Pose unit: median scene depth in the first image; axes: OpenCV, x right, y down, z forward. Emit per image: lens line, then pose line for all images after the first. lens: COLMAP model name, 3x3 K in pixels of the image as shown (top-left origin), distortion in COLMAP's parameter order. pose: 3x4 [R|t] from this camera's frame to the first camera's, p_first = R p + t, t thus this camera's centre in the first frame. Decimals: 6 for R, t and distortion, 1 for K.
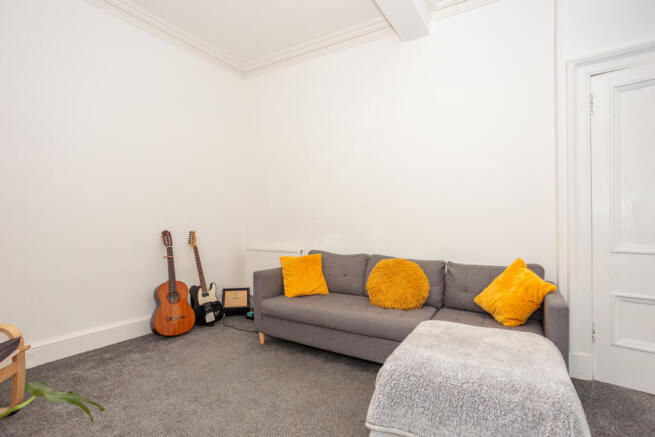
lens RADIAL K [[319.3, 0, 340.4], [0, 319.3, 216.0], [0, 0, 1]] dist [0.000265, 0.000224]
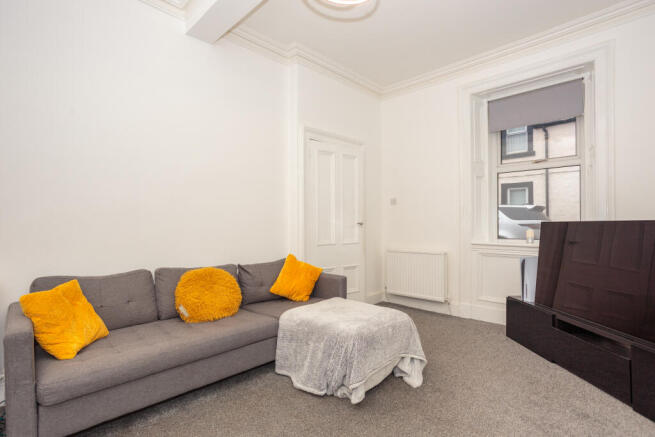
lens RADIAL K [[319.3, 0, 340.4], [0, 319.3, 216.0], [0, 0, 1]] dist [0.000265, 0.000224]
pose [[0.213839, 0.031745, 0.976353, -0.727327], [-0.009087, 0.999493, -0.030507, 0.007454], [-0.976827, -0.002348, 0.214019, 0.455699]]
